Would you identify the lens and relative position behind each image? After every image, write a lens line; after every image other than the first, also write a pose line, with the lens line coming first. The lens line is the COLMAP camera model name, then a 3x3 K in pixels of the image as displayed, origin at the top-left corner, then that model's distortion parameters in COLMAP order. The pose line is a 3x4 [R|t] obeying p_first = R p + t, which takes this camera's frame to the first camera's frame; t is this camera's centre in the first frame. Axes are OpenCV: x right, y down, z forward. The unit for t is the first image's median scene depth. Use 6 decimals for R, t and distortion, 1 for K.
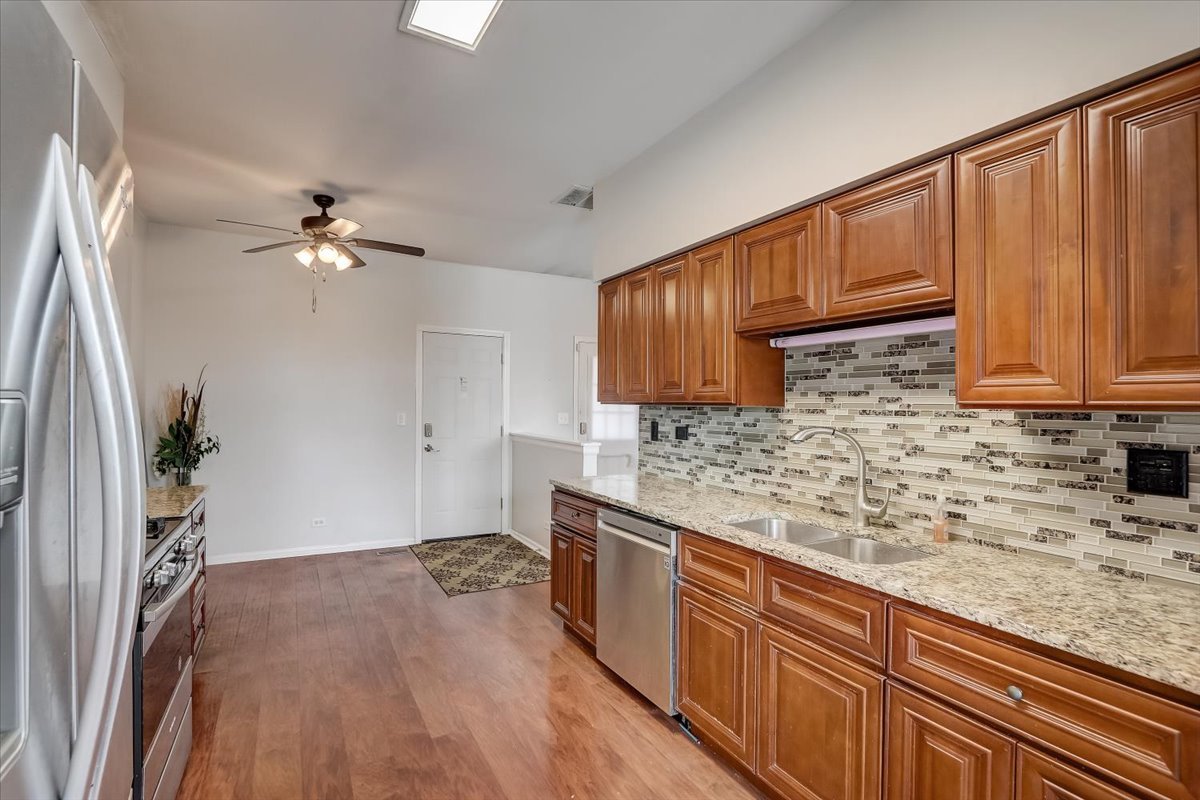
lens RADIAL K [[551.7, 0, 591.3], [0, 551.7, 395.8], [0, 0, 1]] dist [-0.013091, -0.000589]
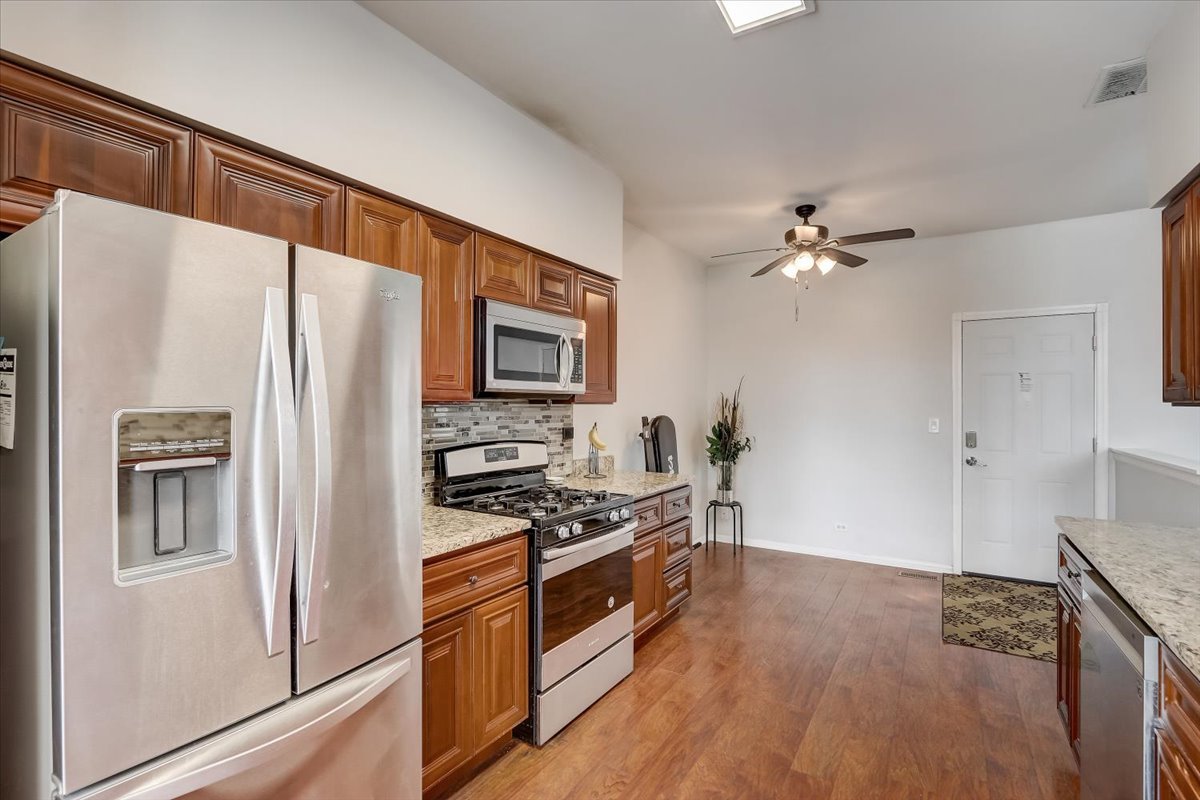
lens RADIAL K [[551.7, 0, 588.0], [0, 551.7, 397.9], [0, 0, 1]] dist [-0.013091, -0.000589]
pose [[0.482914, -0.023402, -0.875355, 0.184812], [0.019304, 0.999684, -0.016076, 0.002879], [0.875455, -0.009135, 0.483213, 0.129327]]
